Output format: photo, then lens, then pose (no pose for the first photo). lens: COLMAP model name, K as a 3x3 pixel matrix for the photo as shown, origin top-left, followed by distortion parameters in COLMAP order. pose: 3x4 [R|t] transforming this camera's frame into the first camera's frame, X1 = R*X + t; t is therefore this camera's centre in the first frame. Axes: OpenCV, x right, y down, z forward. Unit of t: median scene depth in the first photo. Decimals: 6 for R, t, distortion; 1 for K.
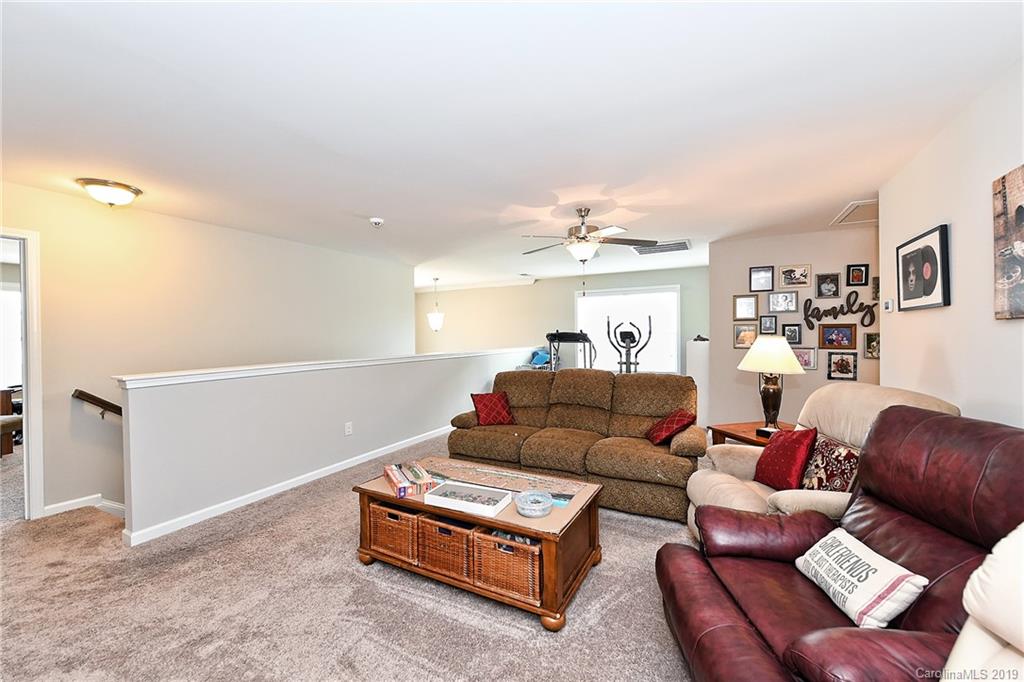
lens RADIAL K [[404.2, 0, 519.0], [0, 404.2, 337.5], [0, 0, 1]] dist [0.004518, -0.001715]
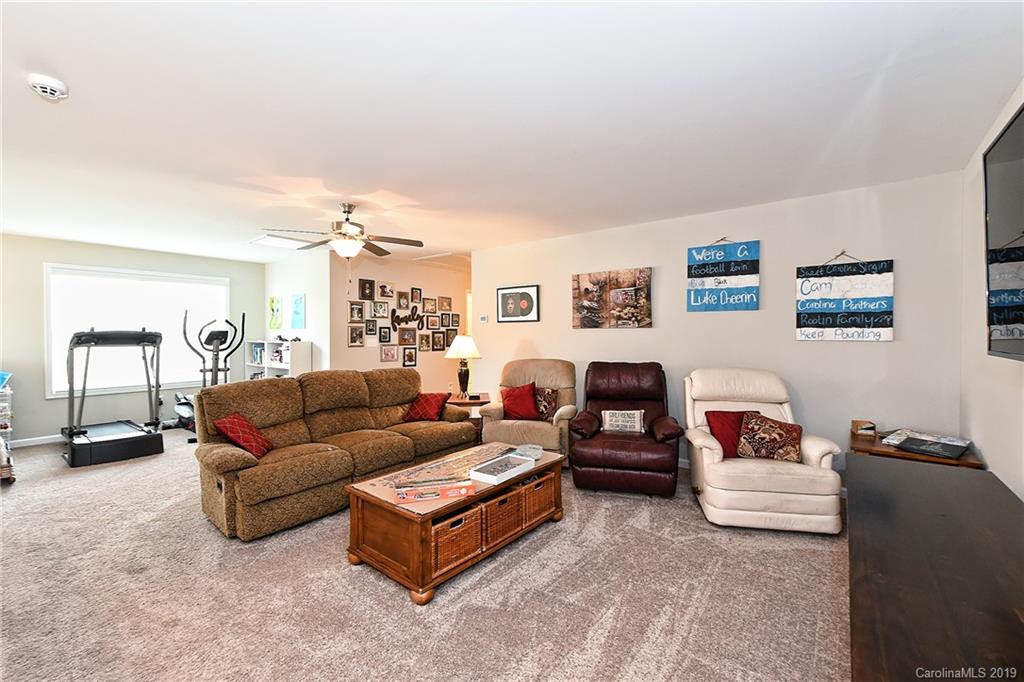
lens RADIAL K [[428.3, 0, 516.4], [0, 428.3, 335.6], [0, 0, 1]] dist [0.003147, -0.000179]
pose [[0.196468, 0.002896, 0.980506, -0.625137], [0.007344, 0.999963, -0.004425, 0.003895], [-0.980483, 0.008071, 0.196440, 0.325730]]
